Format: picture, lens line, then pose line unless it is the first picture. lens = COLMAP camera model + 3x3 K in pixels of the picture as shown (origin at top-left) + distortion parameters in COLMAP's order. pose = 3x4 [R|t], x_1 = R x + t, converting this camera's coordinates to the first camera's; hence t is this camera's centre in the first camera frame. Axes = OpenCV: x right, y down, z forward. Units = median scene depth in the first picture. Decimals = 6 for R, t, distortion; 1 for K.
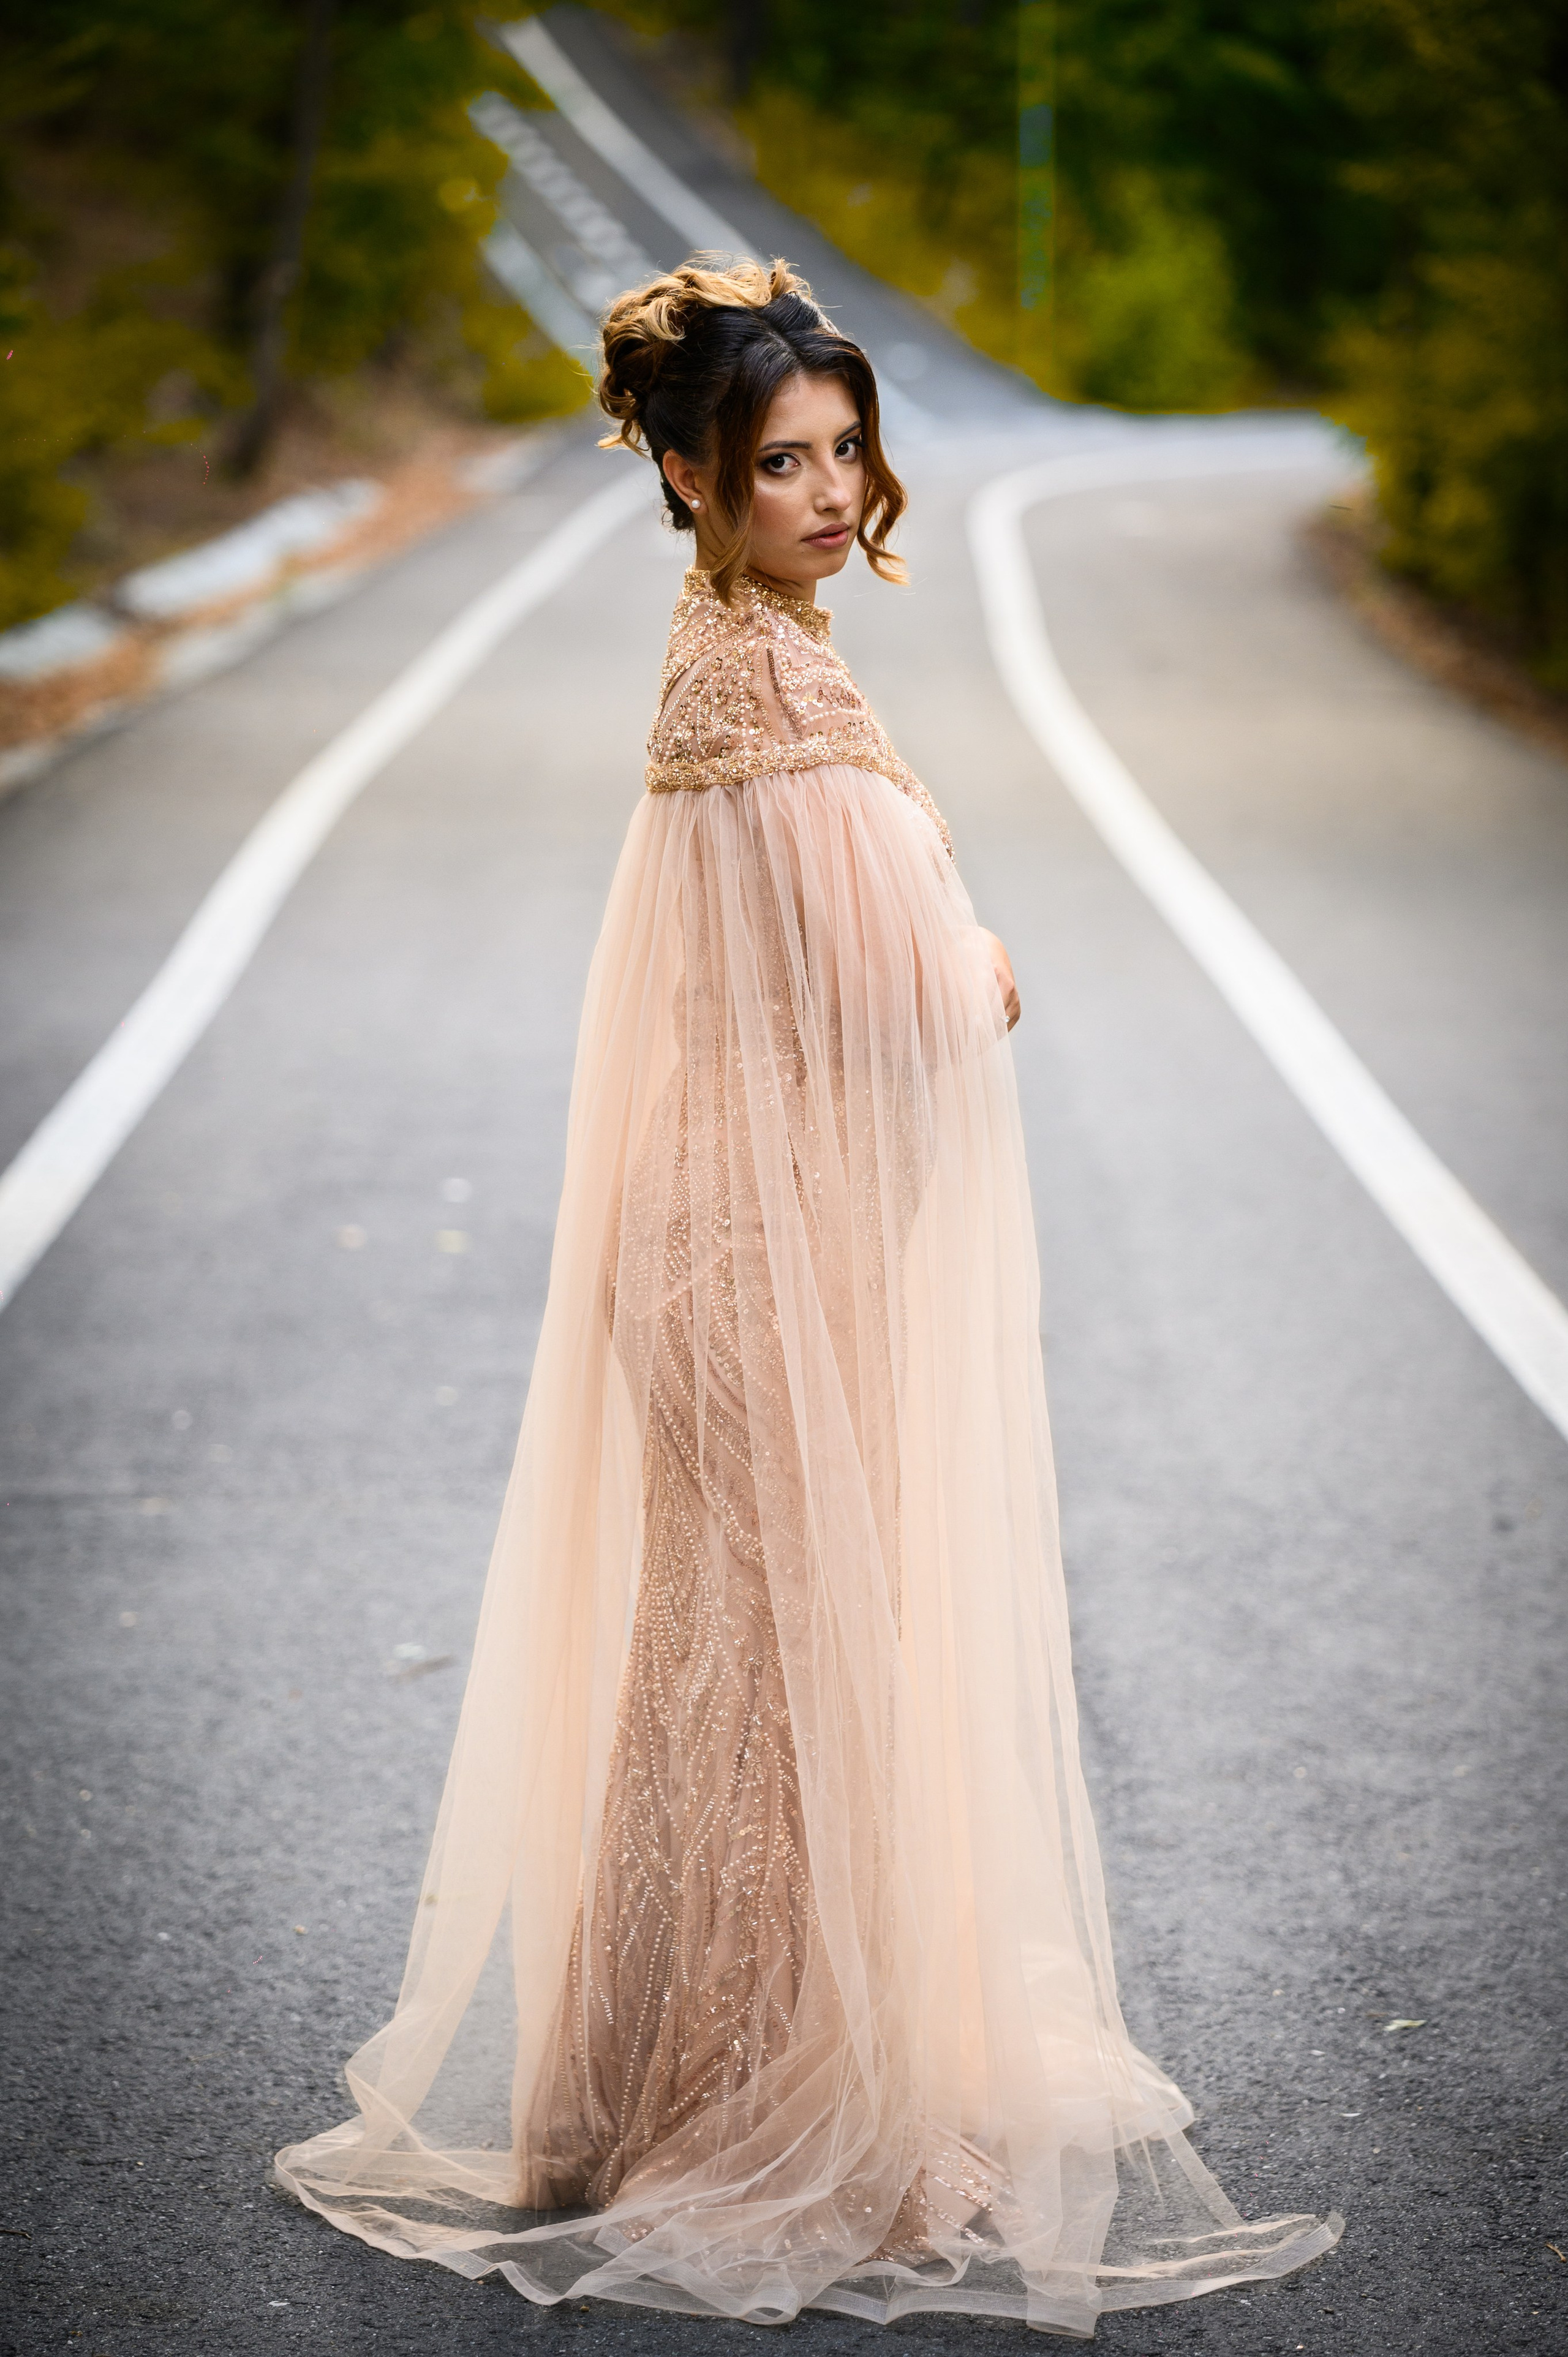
lens RADIAL K [[8500.8, 0, 784.0], [0, 8500.8, 1178.5], [0, 0, 1]] dist [0.072811, 2.571721]
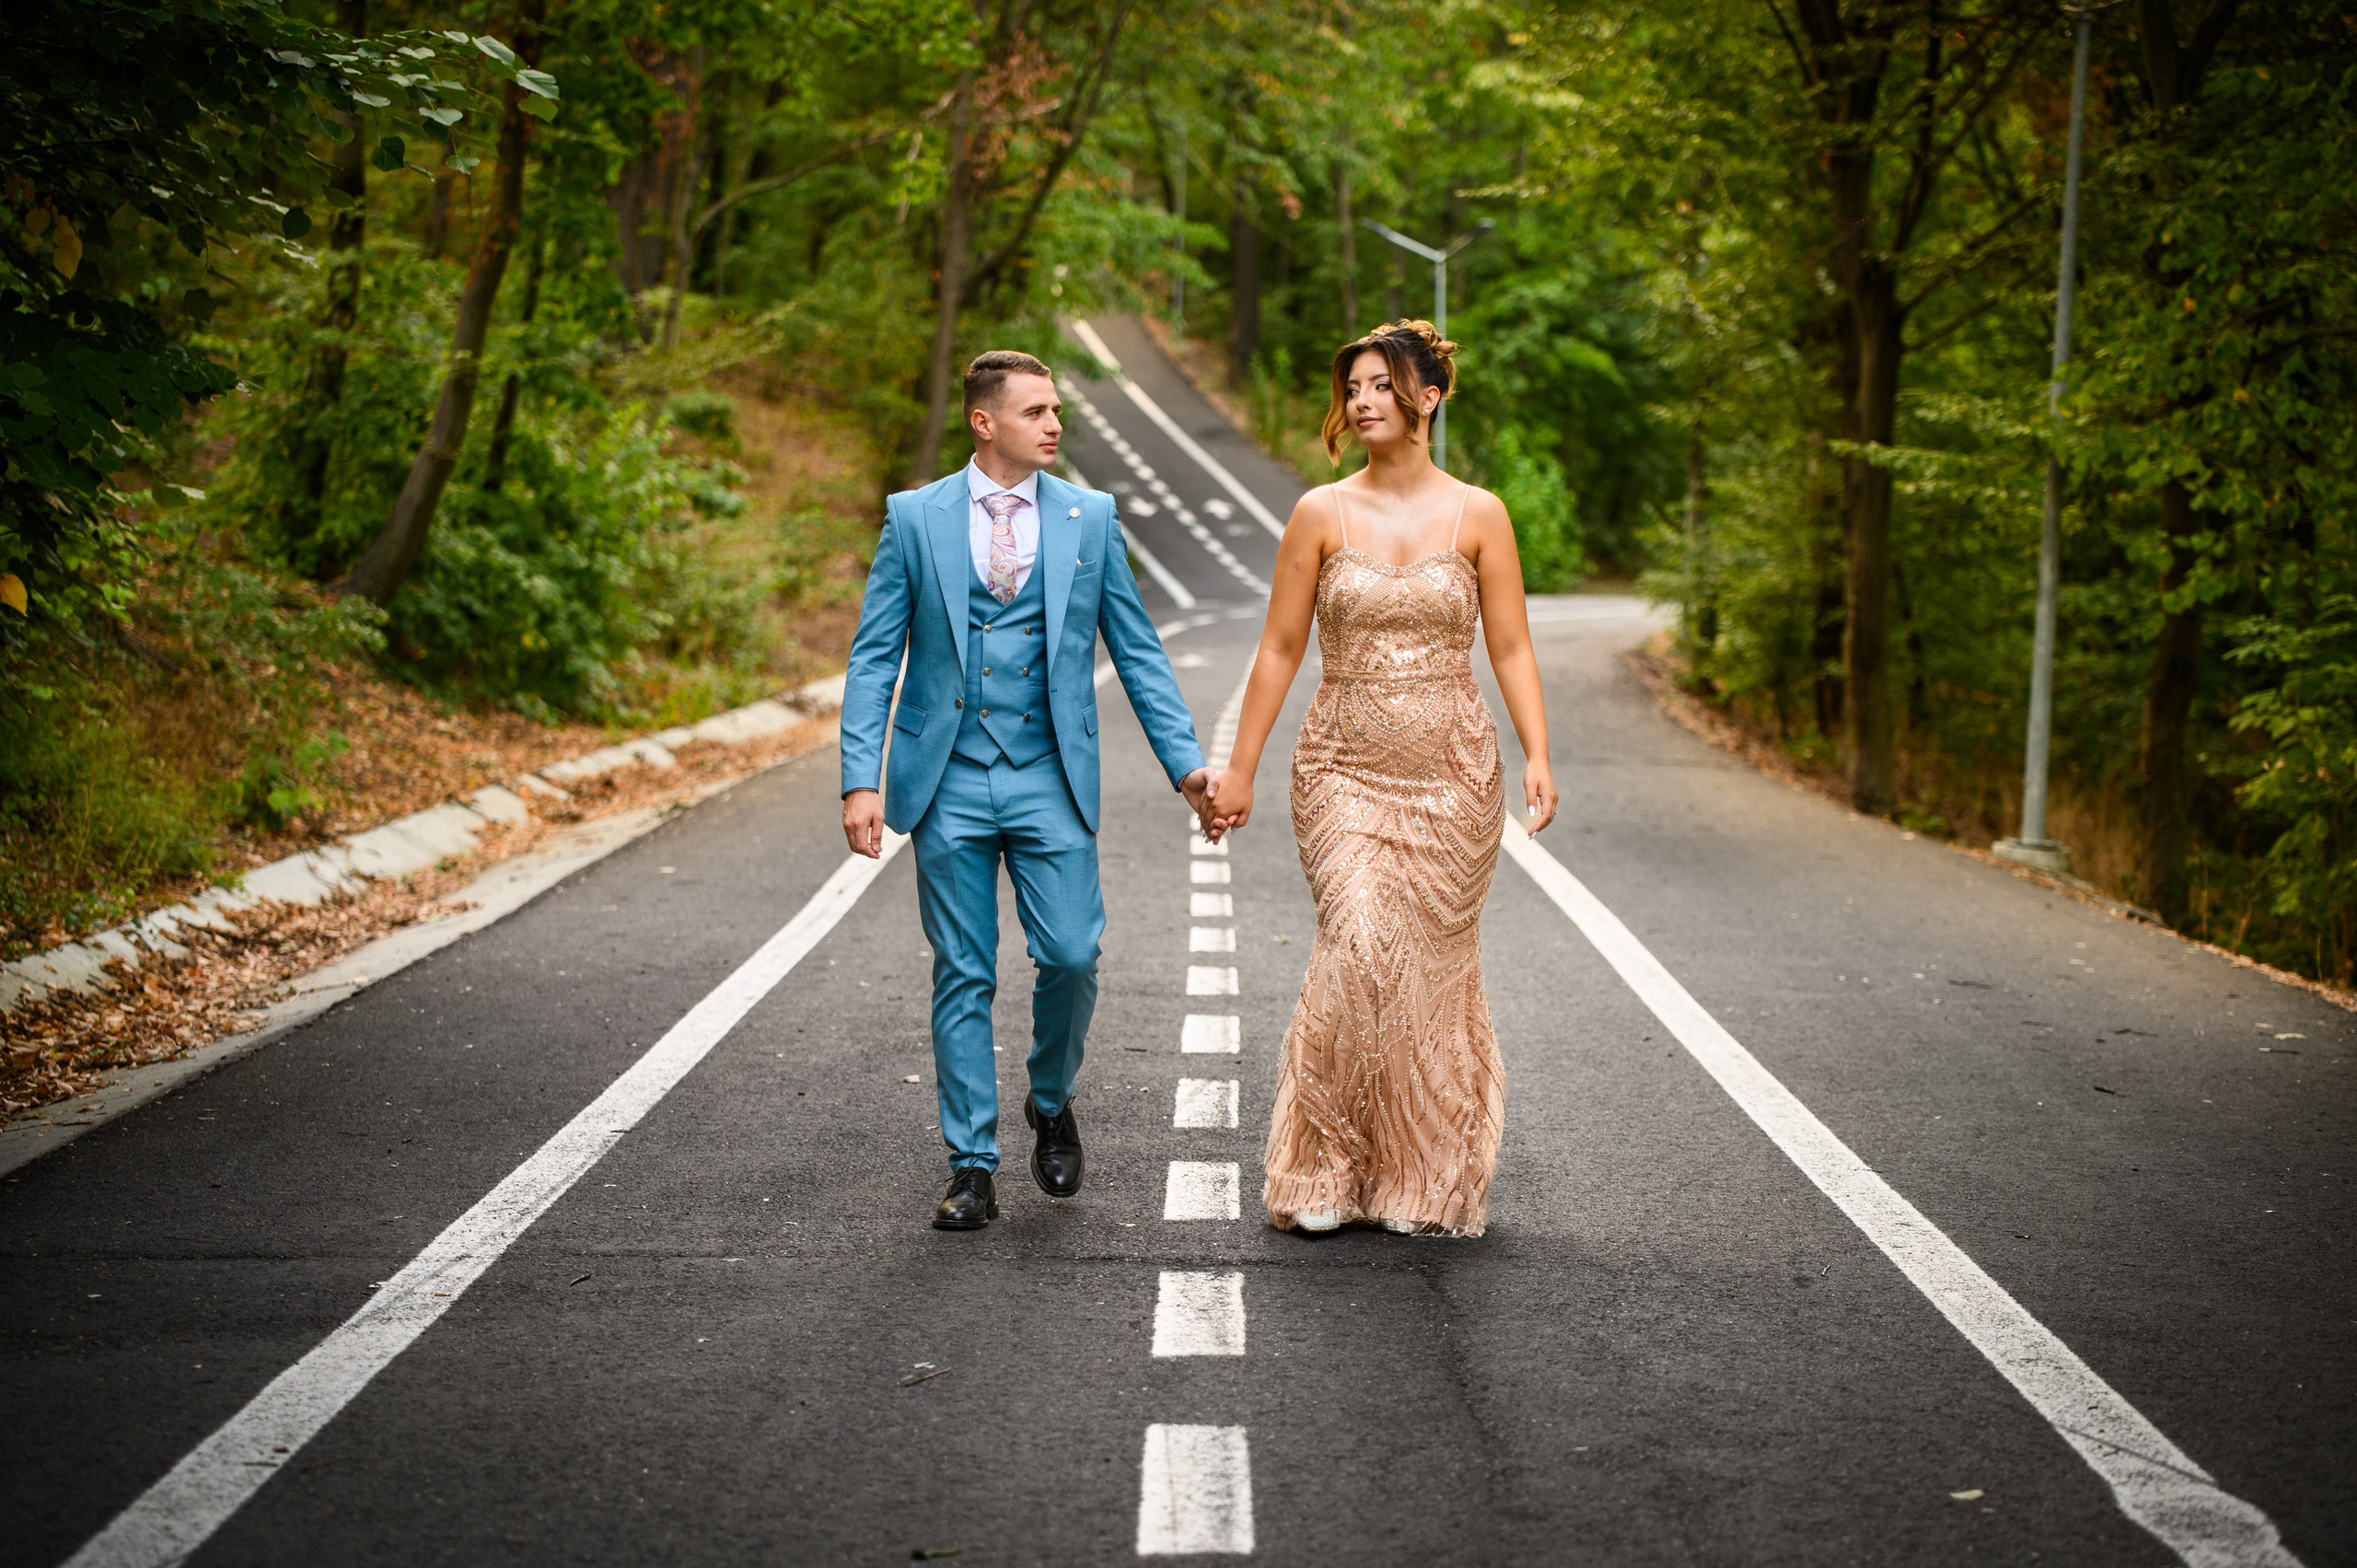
lens RADIAL K [[5744.6, 0, 1178.5], [0, 5744.6, 784.0], [0, 0, 1]] dist [-0.085255, -0.241913]
pose [[0.999858, 0.005661, -0.015890, 0.004360], [-0.006612, 0.998151, -0.060425, 0.016008], [0.015519, 0.060521, 0.998046, 0.121931]]
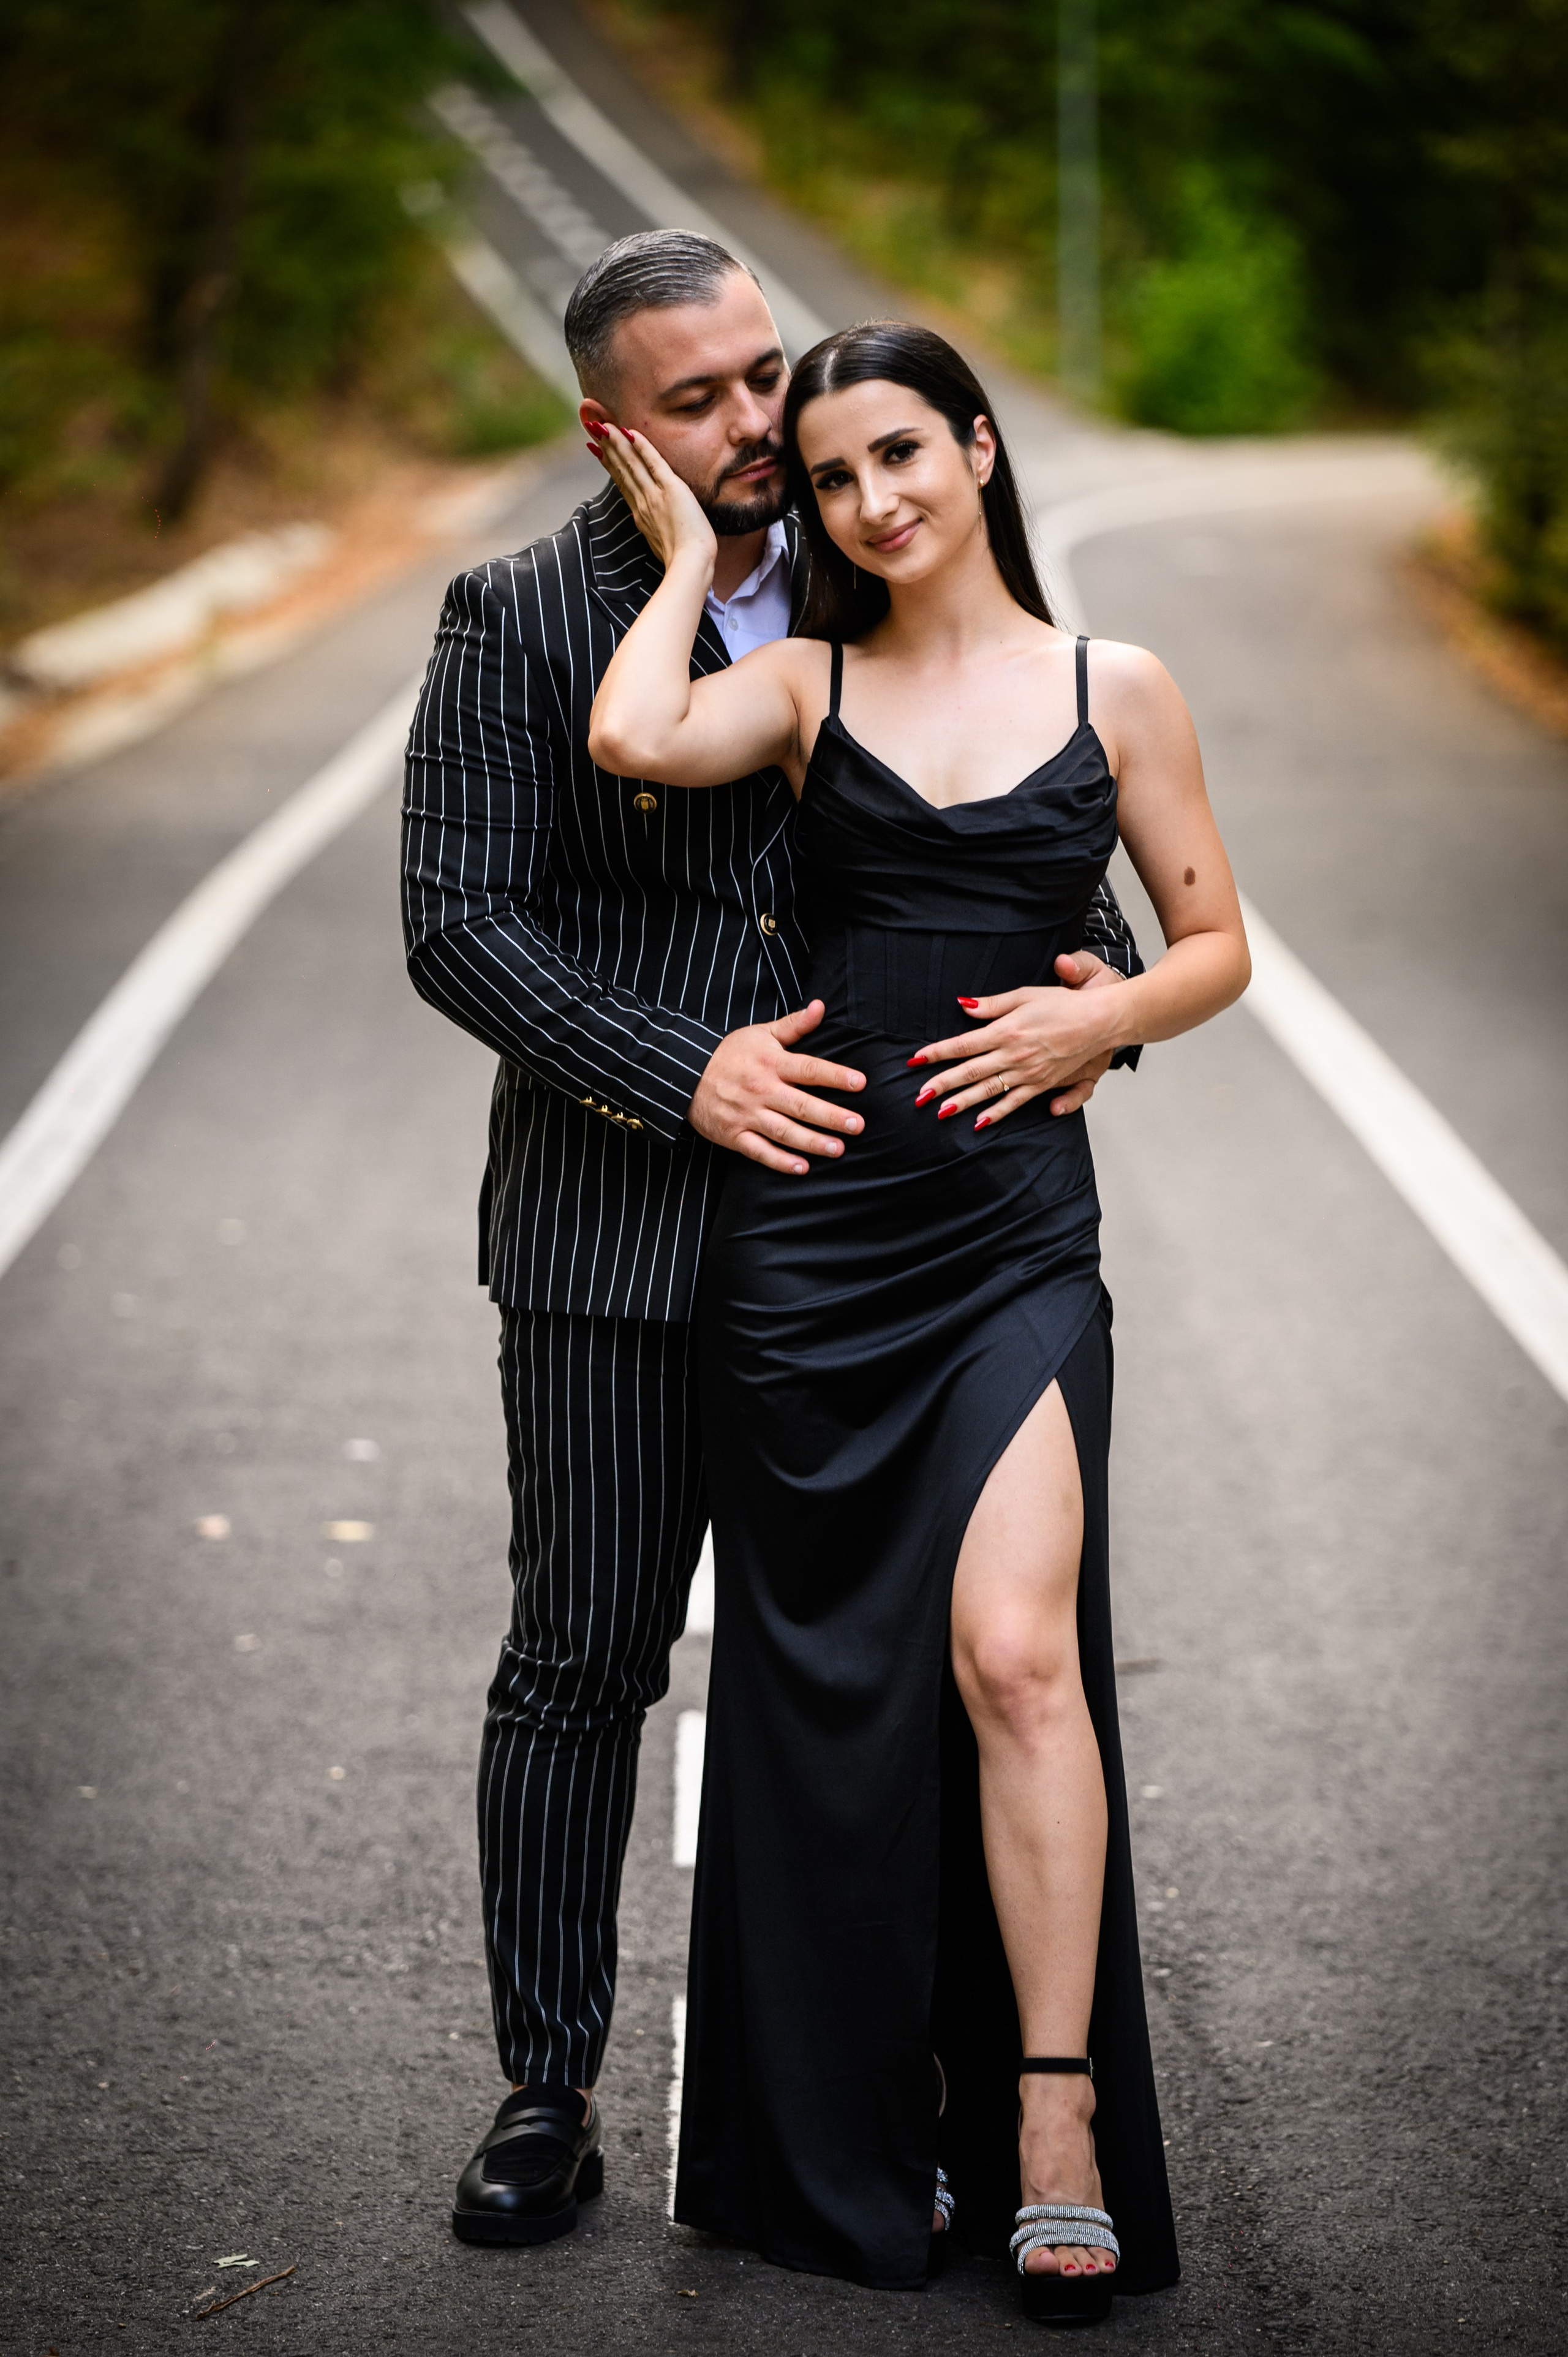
lens RADIAL K [[9353.3, 0, 784.0], [0, 9353.3, 1178.5], [0, 0, 1]] dist [0.328914, -3.188270]
pose [[0.999927, -0.011927, -0.002147, 0.000461], [0.011899, 0.999852, -0.012451, -0.013242], [0.002295, 0.012425, 0.999920, 0.208297]]
